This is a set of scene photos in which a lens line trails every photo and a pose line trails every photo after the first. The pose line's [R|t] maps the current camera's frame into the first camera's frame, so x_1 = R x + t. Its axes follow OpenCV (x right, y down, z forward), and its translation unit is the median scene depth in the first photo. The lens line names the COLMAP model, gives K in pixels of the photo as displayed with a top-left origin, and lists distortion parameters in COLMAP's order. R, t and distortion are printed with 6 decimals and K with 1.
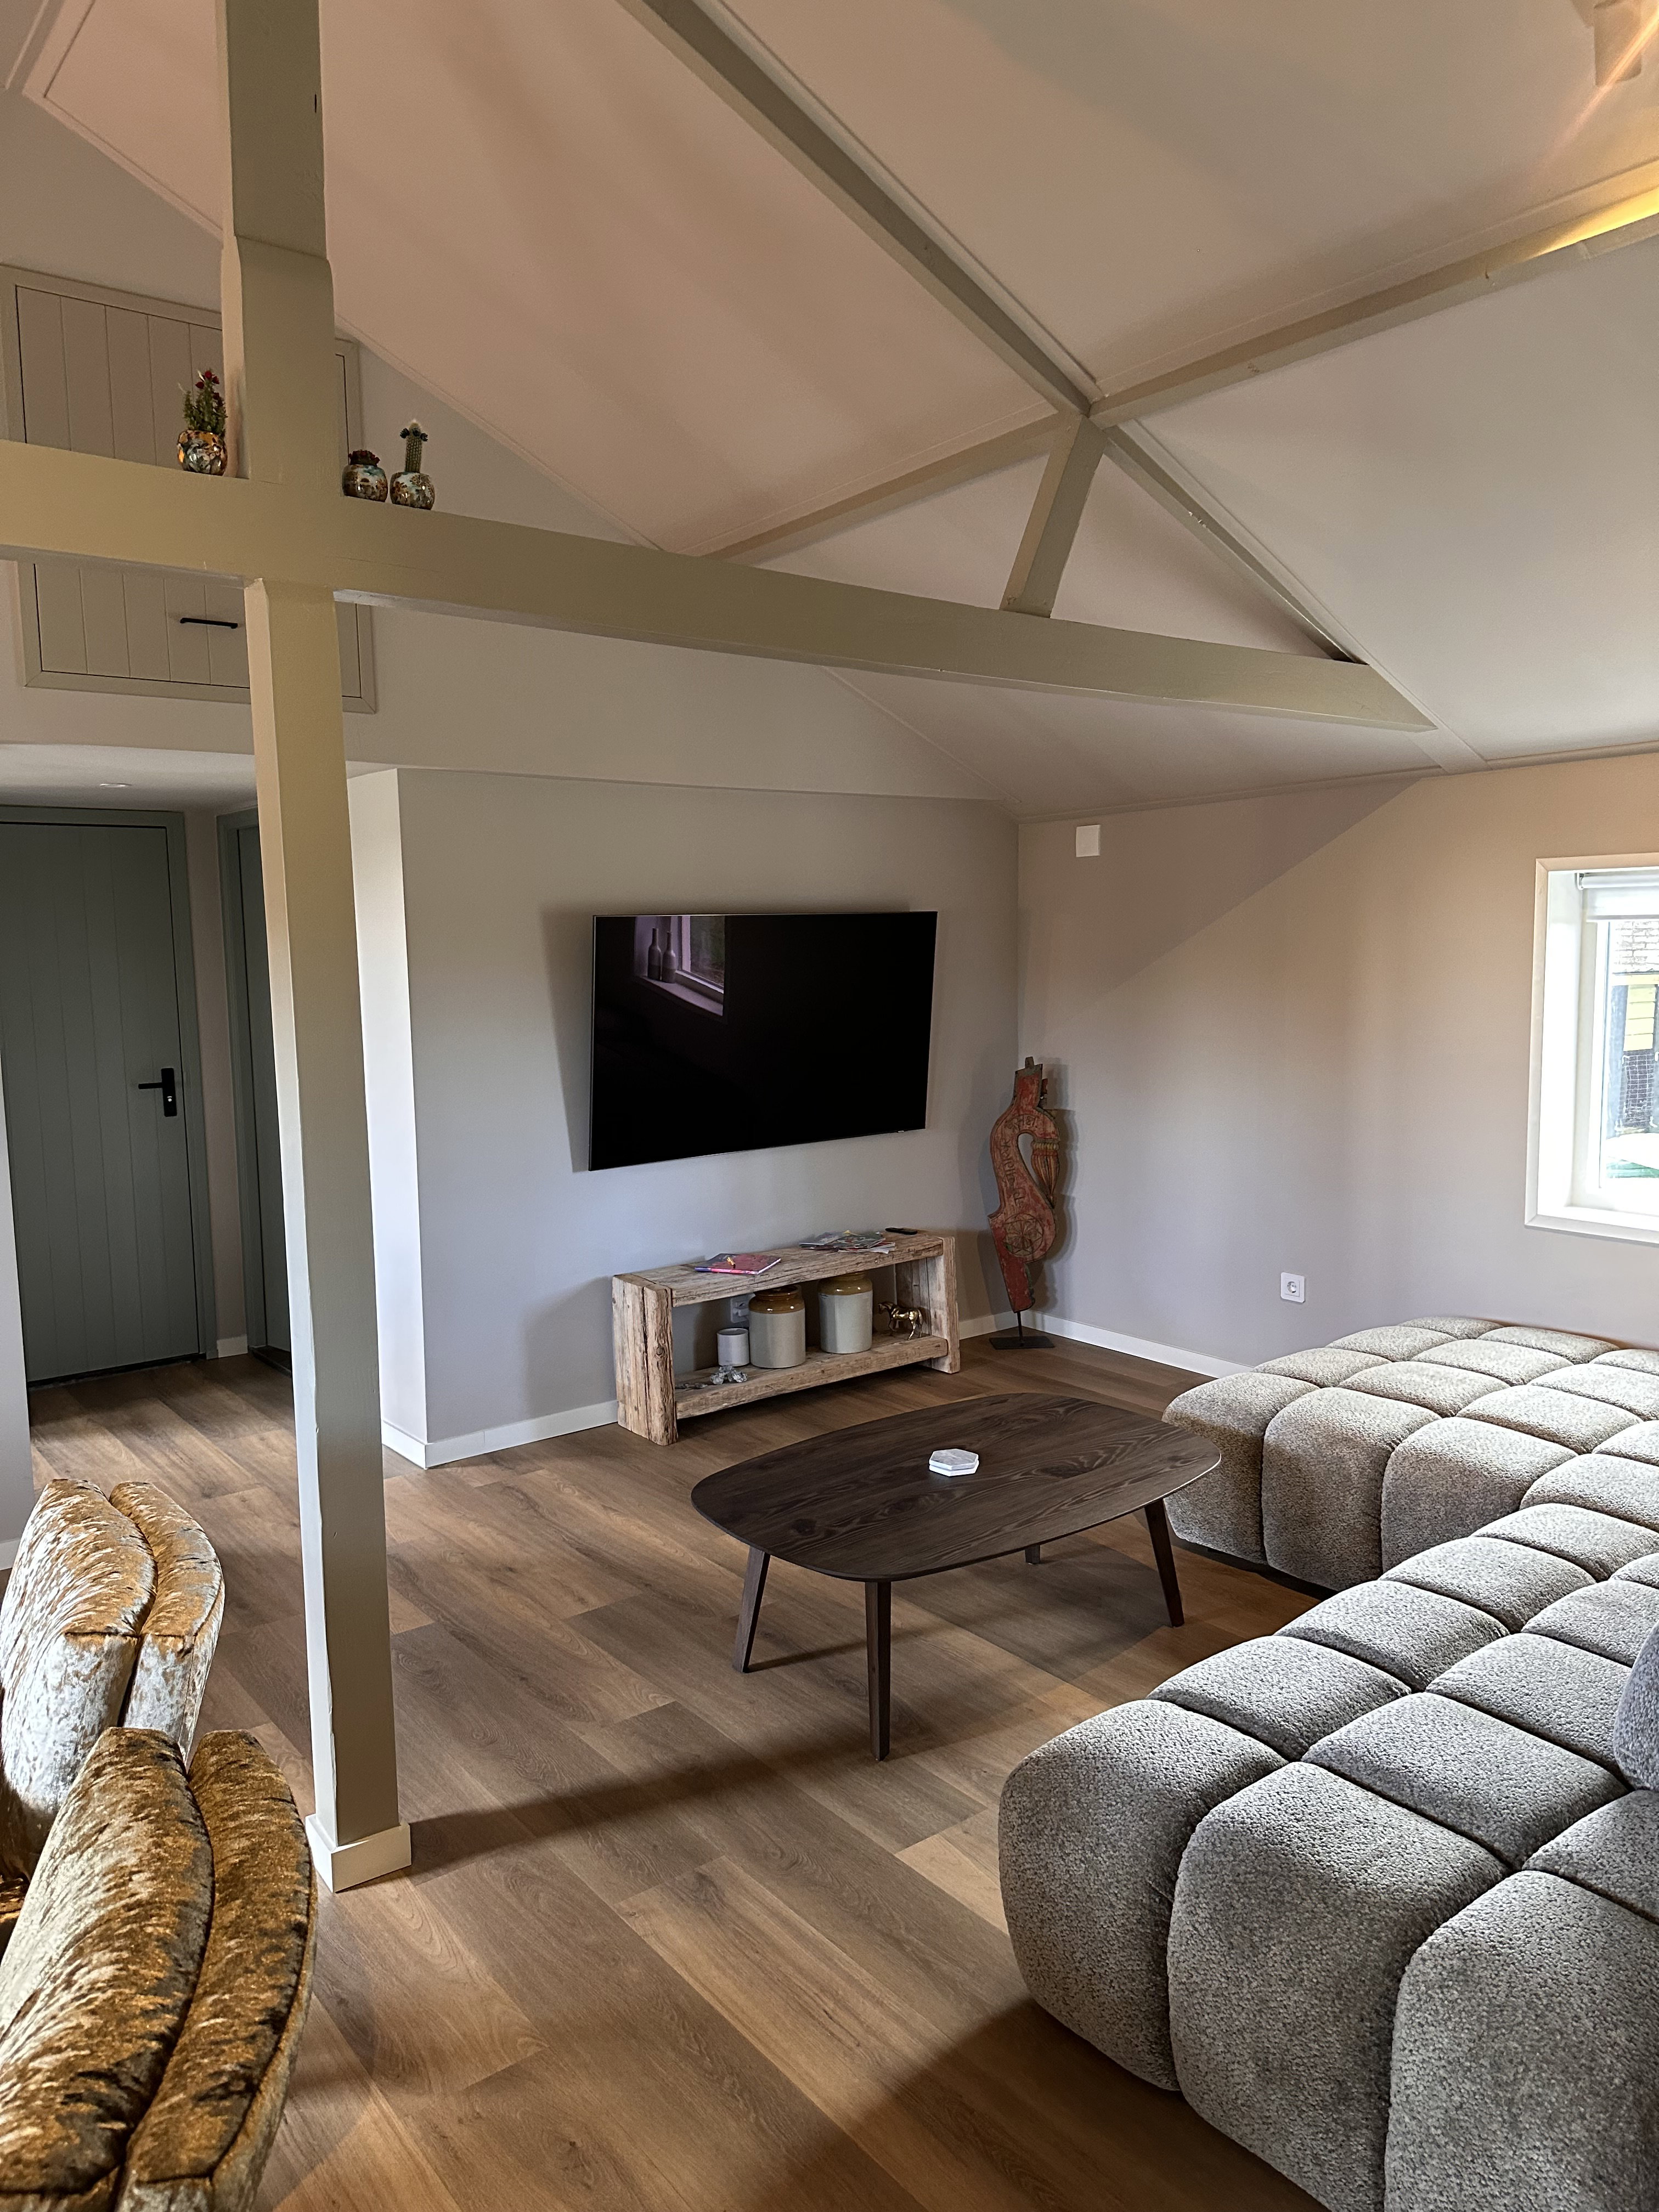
lens RADIAL K [[1560.5, 0, 814.0], [0, 1560.5, 1110.9], [0, 0, 1]] dist [0.007390, -0.031939]
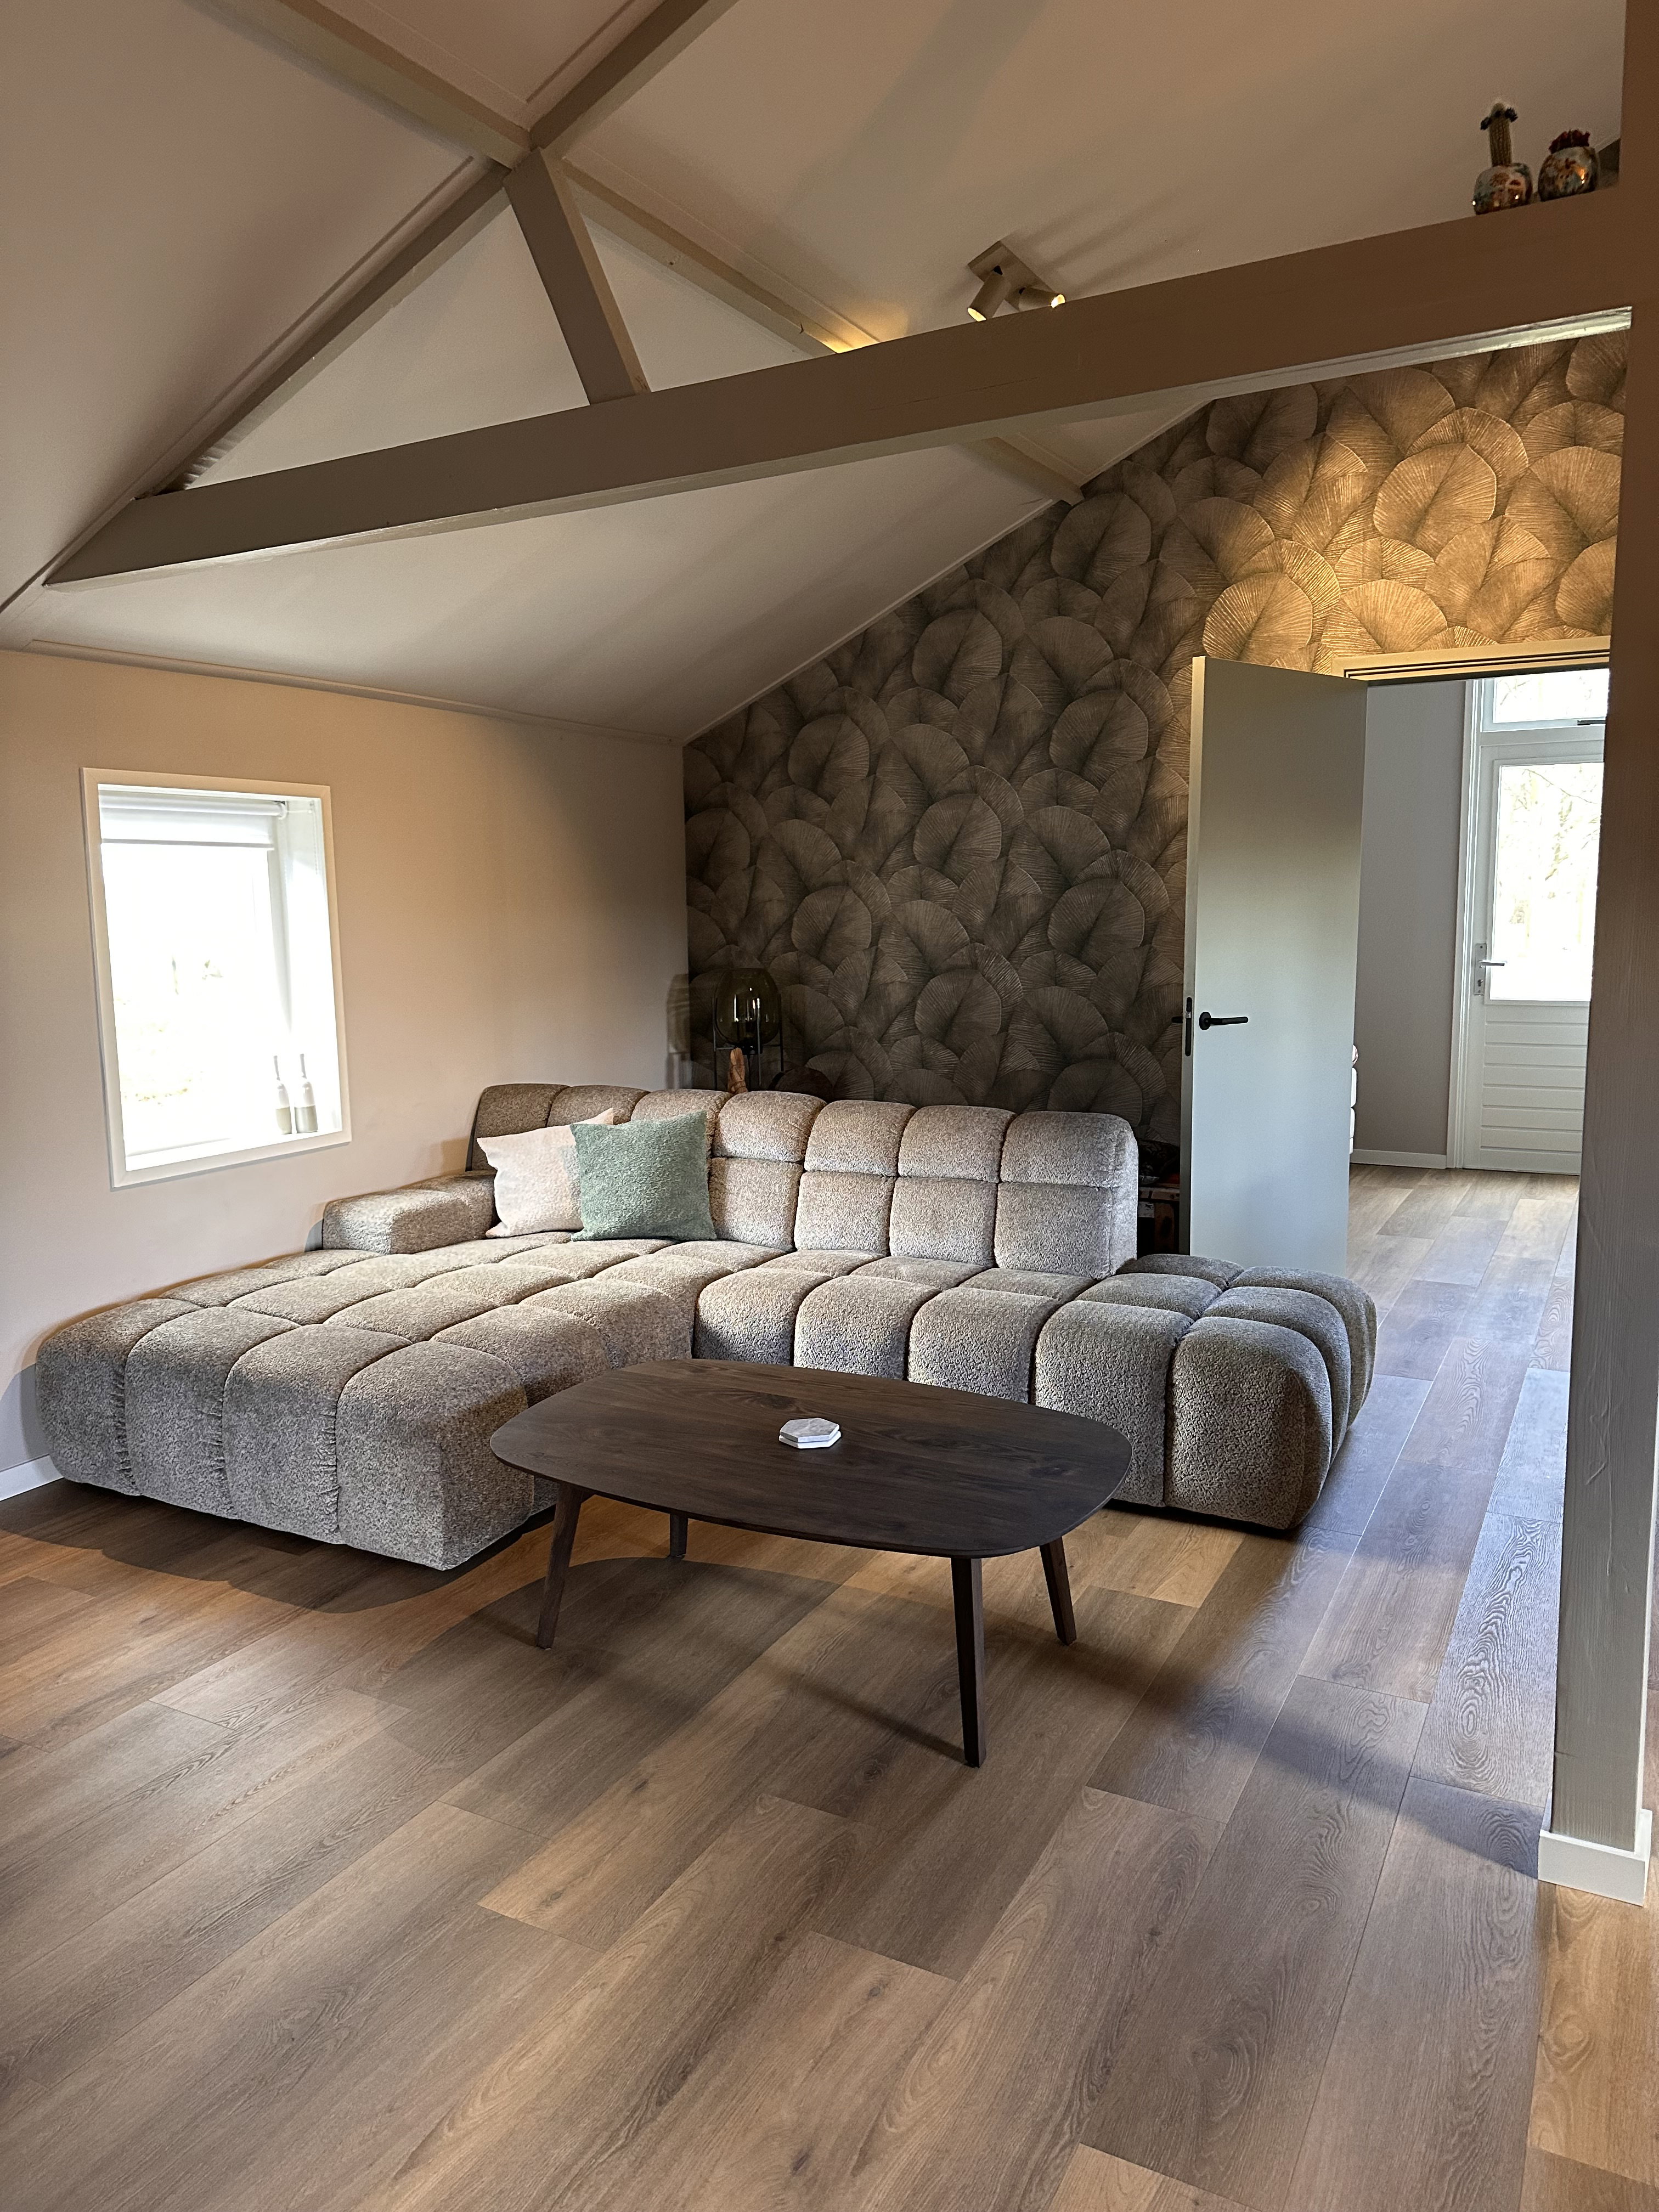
lens RADIAL K [[1560.5, 0, 817.4], [0, 1560.5, 1108.8], [0, 0, 1]] dist [0.007390, -0.031939]
pose [[-0.408364, -0.107124, 0.906512, -0.697103], [0.133742, 0.975351, 0.175507, -0.101739], [-0.902968, 0.192910, -0.383971, 1.349064]]
